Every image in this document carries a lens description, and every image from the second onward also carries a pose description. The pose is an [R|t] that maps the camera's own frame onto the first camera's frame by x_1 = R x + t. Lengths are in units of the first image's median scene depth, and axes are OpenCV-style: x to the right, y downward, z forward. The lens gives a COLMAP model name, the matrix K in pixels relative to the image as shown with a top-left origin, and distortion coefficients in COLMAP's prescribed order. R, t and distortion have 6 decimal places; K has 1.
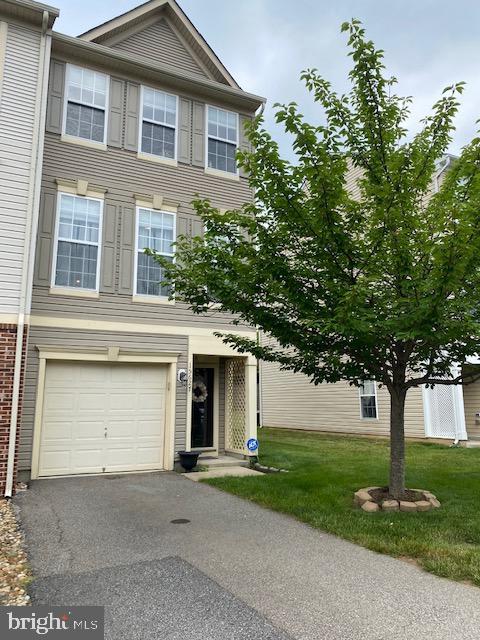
lens RADIAL K [[490.4, 0, 255.9], [0, 490.4, 309.9], [0, 0, 1]] dist [0.050826, -0.061728]
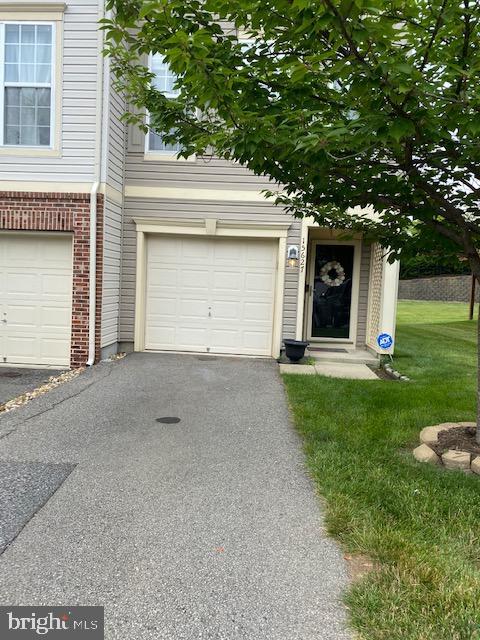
lens RADIAL K [[490.4, 0, 241.8], [0, 490.4, 319.6], [0, 0, 1]] dist [0.050826, -0.061728]
pose [[0.855290, 0.079940, -0.511946, 0.224819], [0.049840, 0.970753, 0.234849, 0.046376], [0.515747, -0.226379, 0.826291, 0.258370]]
